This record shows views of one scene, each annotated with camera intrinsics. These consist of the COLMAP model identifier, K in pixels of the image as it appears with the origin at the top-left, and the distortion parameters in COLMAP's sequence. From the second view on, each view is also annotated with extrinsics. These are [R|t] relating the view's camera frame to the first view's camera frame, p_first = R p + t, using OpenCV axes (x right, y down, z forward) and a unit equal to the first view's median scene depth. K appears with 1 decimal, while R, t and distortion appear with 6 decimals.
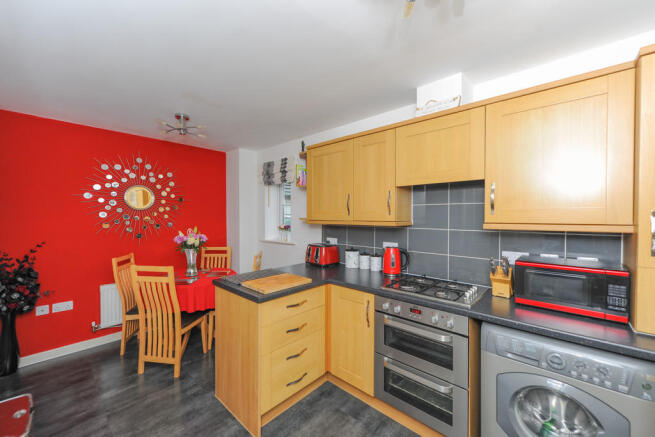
lens RADIAL K [[259.6, 0, 326.1], [0, 259.6, 216.8], [0, 0, 1]] dist [-0.001223, -0.000131]
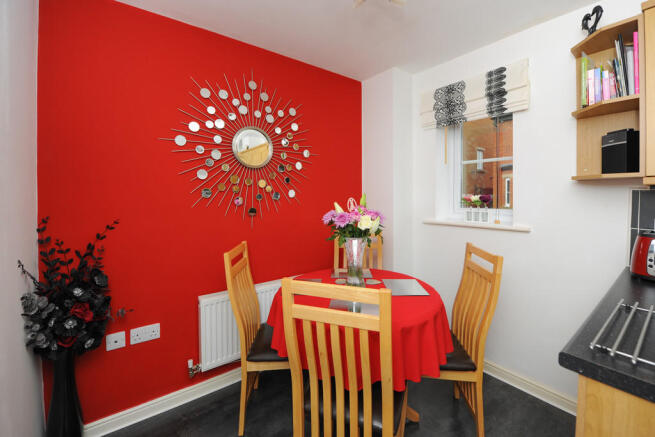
lens RADIAL K [[274.2, 0, 327.1], [0, 274.2, 192.2], [0, 0, 1]] dist [-0.025448, 0.000156]
pose [[0.981111, -0.004562, -0.193392, -0.453961], [0.003180, 0.999967, -0.007456, 0.035397], [0.193419, 0.006700, 0.981093, 0.441602]]
